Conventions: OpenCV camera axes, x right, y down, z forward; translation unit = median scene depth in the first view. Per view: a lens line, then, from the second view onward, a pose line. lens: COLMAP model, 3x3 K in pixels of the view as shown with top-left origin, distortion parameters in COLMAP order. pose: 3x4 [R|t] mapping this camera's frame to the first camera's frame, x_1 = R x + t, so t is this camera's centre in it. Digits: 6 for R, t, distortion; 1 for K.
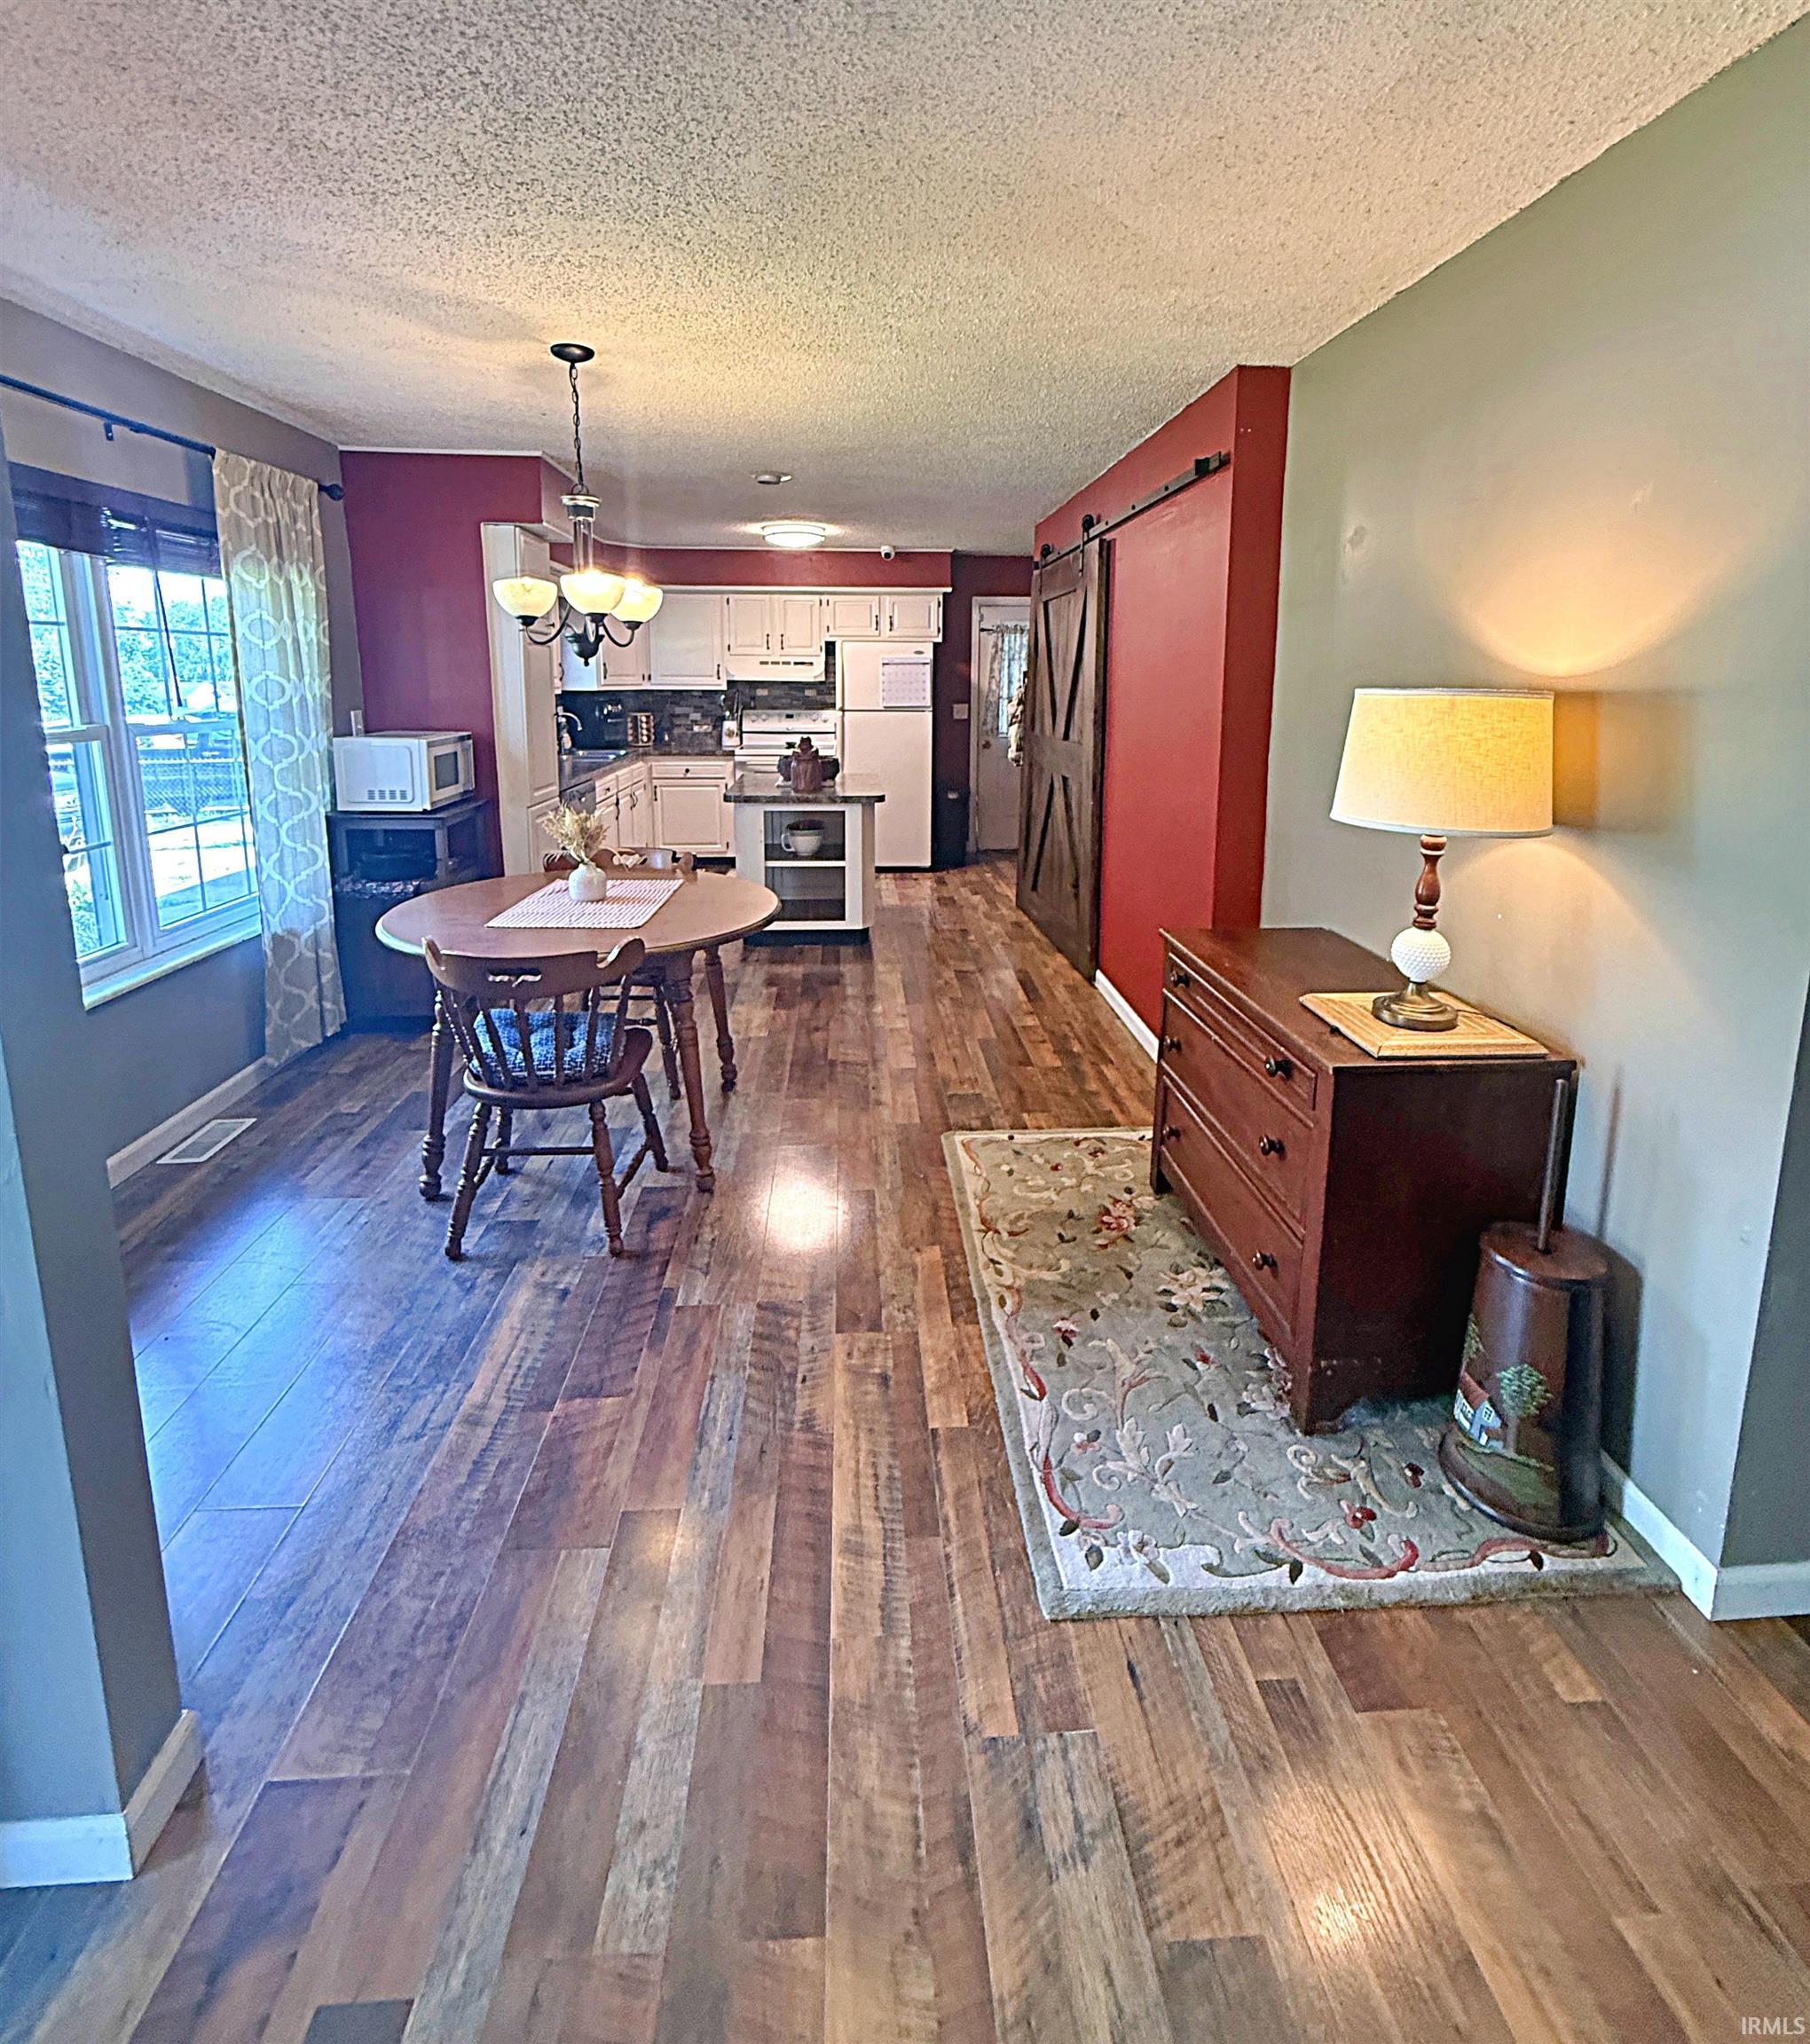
lens RADIAL K [[1435.7, 0, 905.0], [0, 1435.7, 1022.0], [0, 0, 1]] dist [-0.004996, -0.000742]
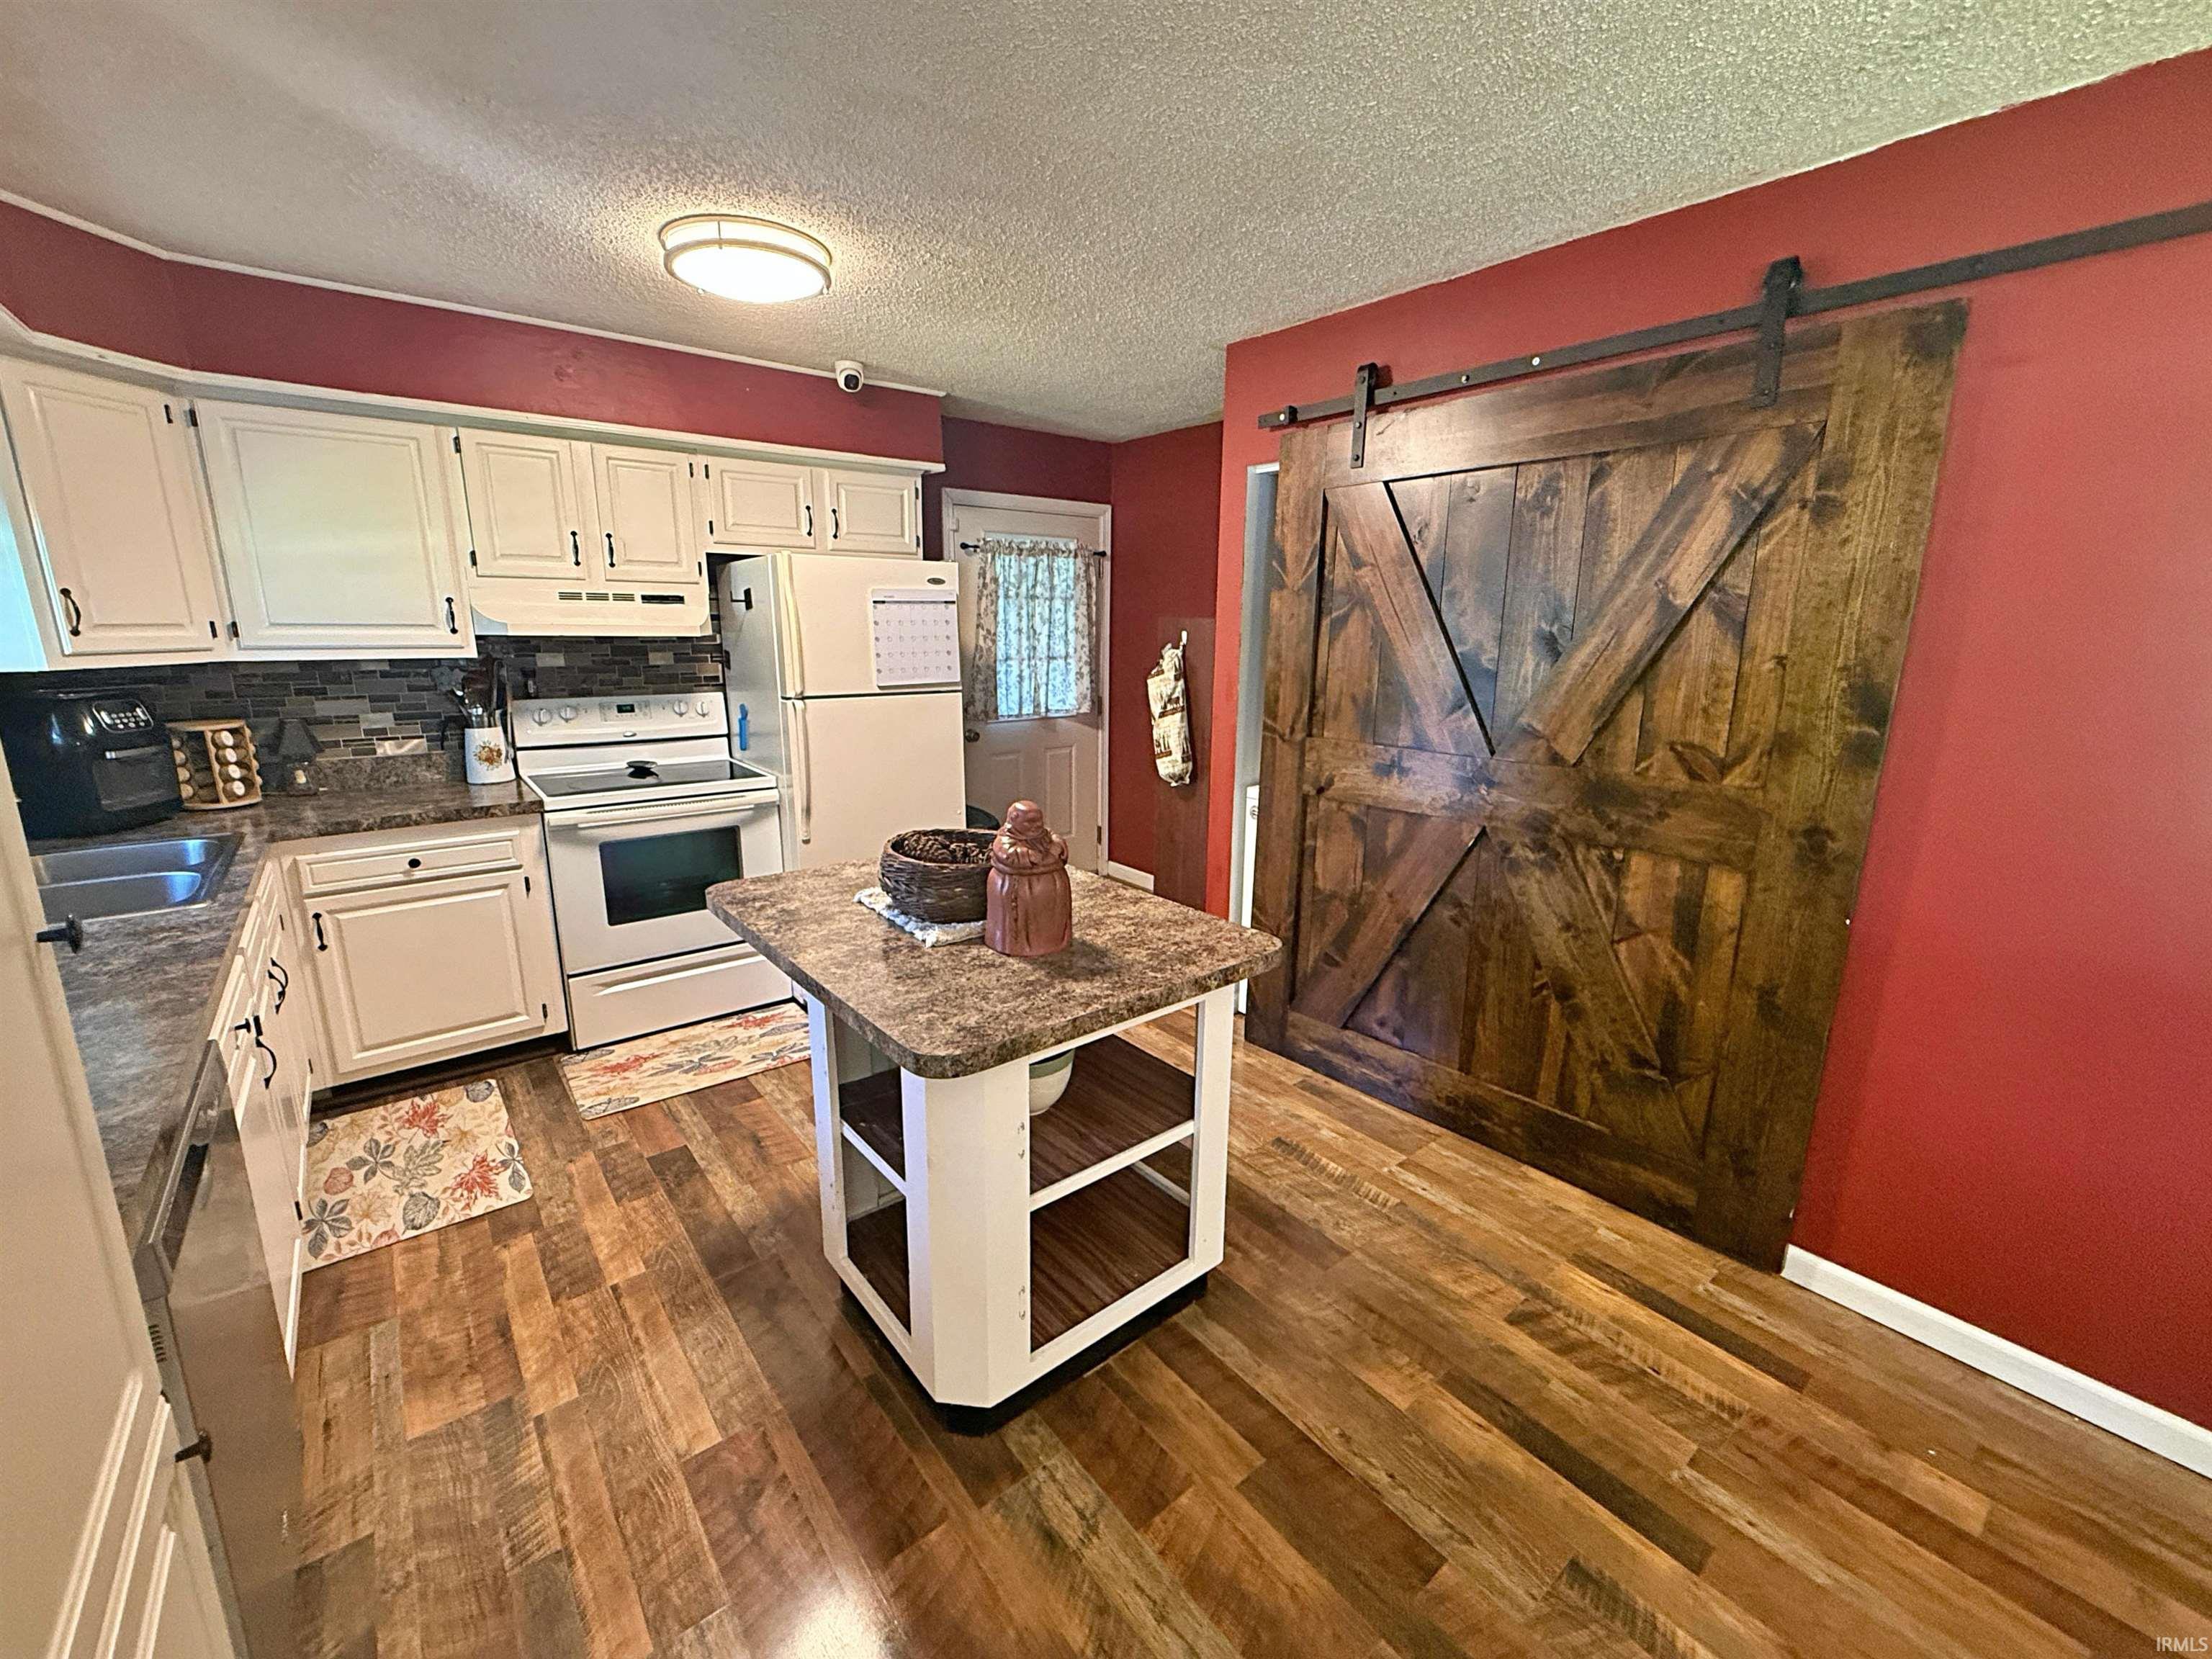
lens RADIAL K [[1022.3, 0, 1111.3], [0, 1022.3, 840.9], [0, 0, 1]] dist [0.028526, 0.000055]
pose [[0.775052, -0.135412, 0.617218, -0.173646], [0.147965, 0.988505, 0.031066, -0.157352], [-0.614330, 0.067248, 0.786179, 0.638253]]
